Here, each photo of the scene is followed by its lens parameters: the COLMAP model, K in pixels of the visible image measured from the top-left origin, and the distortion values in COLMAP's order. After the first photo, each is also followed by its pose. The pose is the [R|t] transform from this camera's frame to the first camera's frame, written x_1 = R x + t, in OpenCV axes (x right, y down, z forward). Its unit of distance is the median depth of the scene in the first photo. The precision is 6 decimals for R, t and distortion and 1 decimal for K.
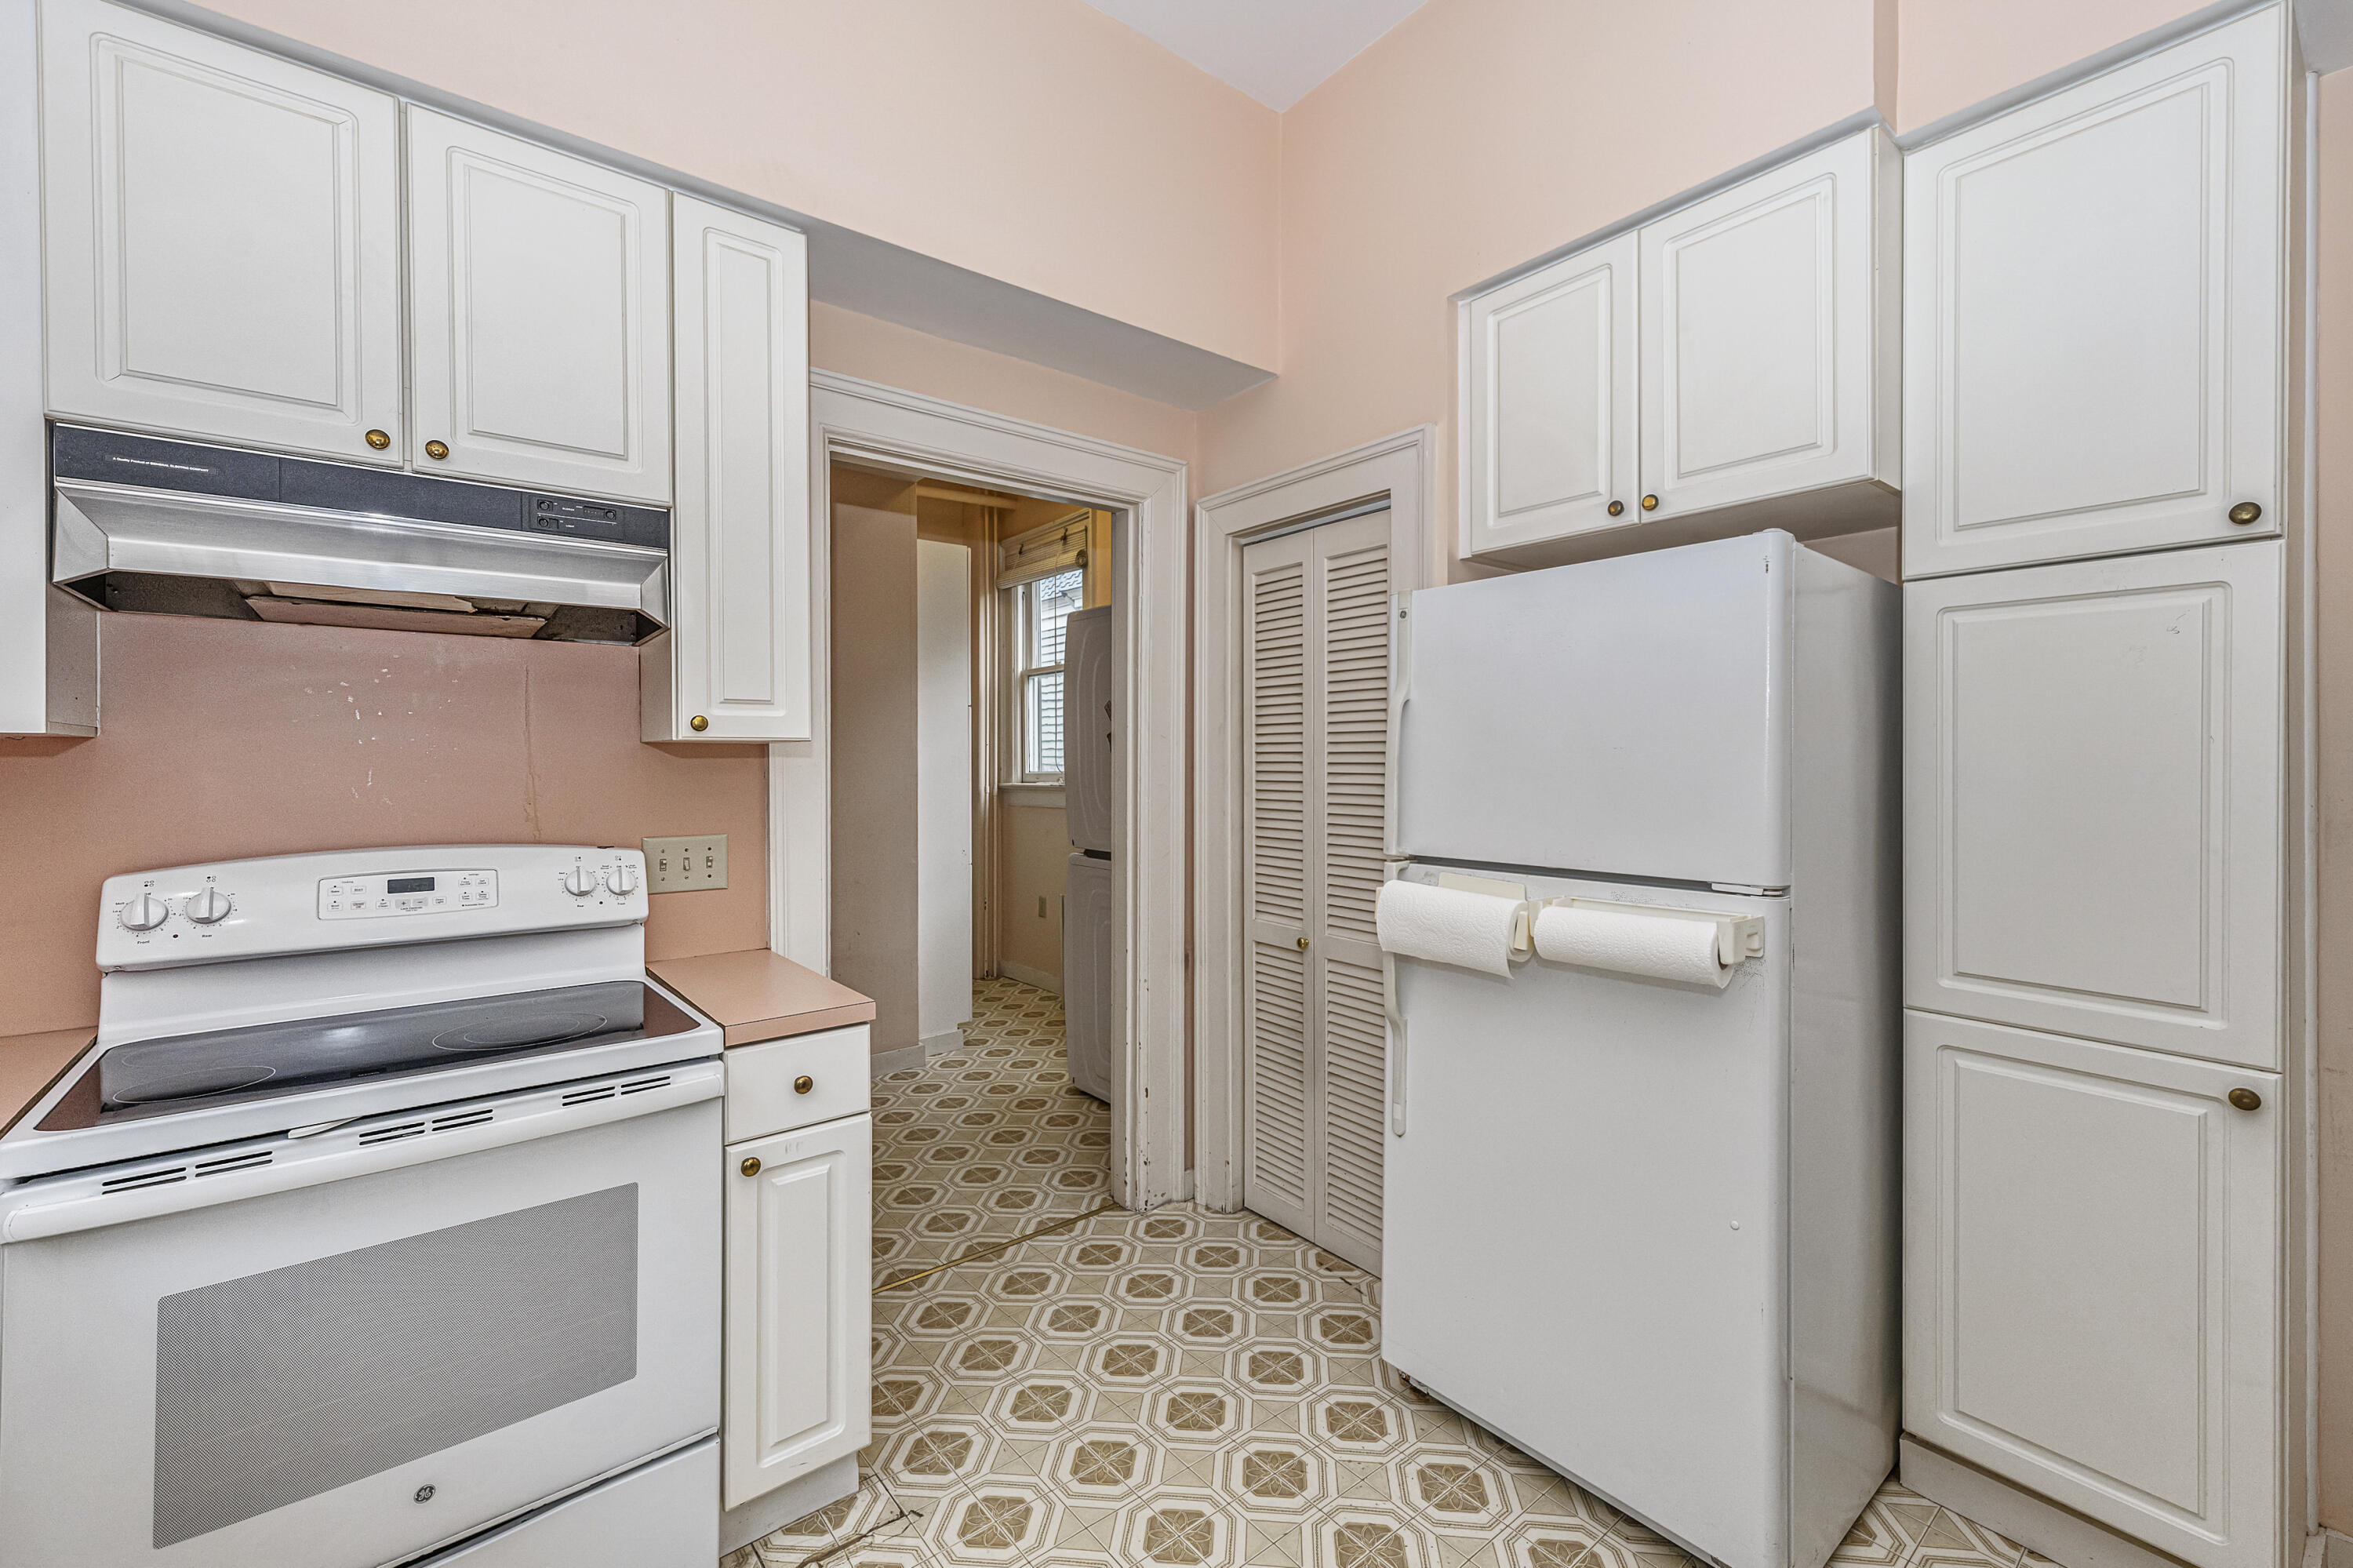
lens RADIAL K [[958.1, 0, 1180.5], [0, 958.1, 762.4], [0, 0, 1]] dist [0.002854, 0.000871]
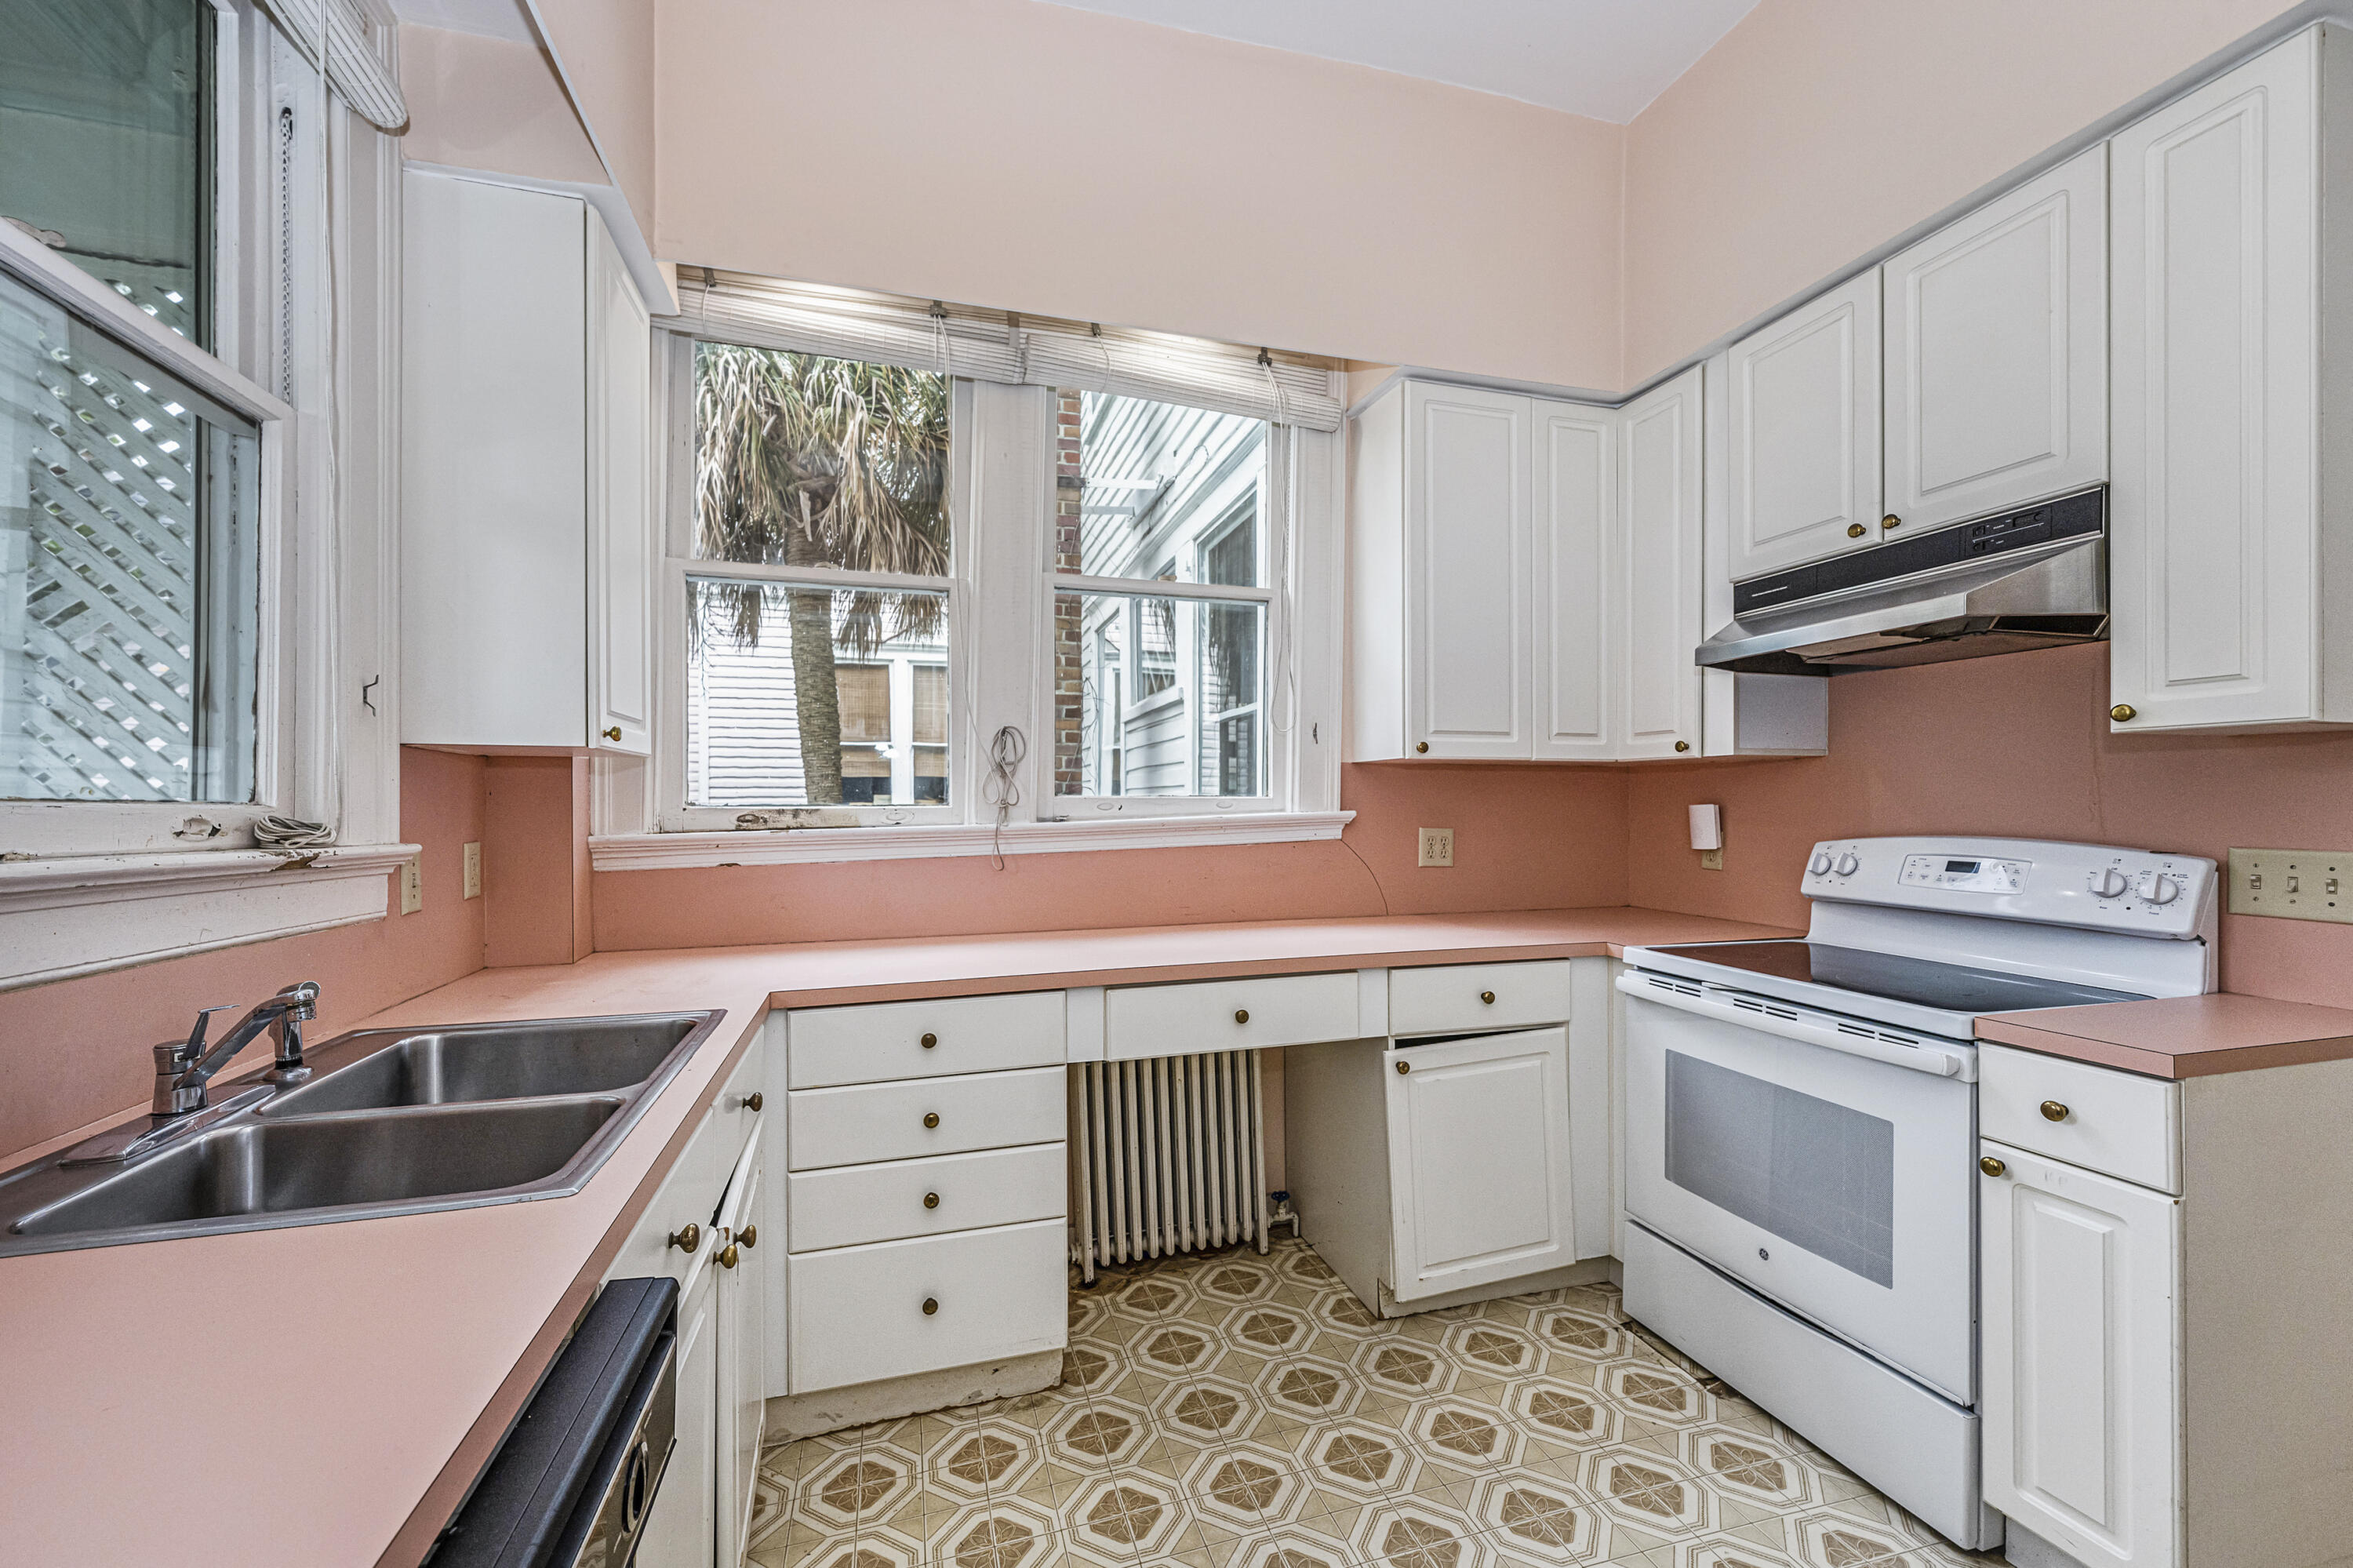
lens RADIAL K [[958.1, 0, 1184.2], [0, 958.1, 792.6], [0, 0, 1]] dist [0.002854, 0.000871]
pose [[-0.373089, -0.005318, -0.927780, 0.765377], [0.003391, 0.999969, -0.007095, 0.043467], [0.927790, -0.005793, -0.373059, 0.596649]]
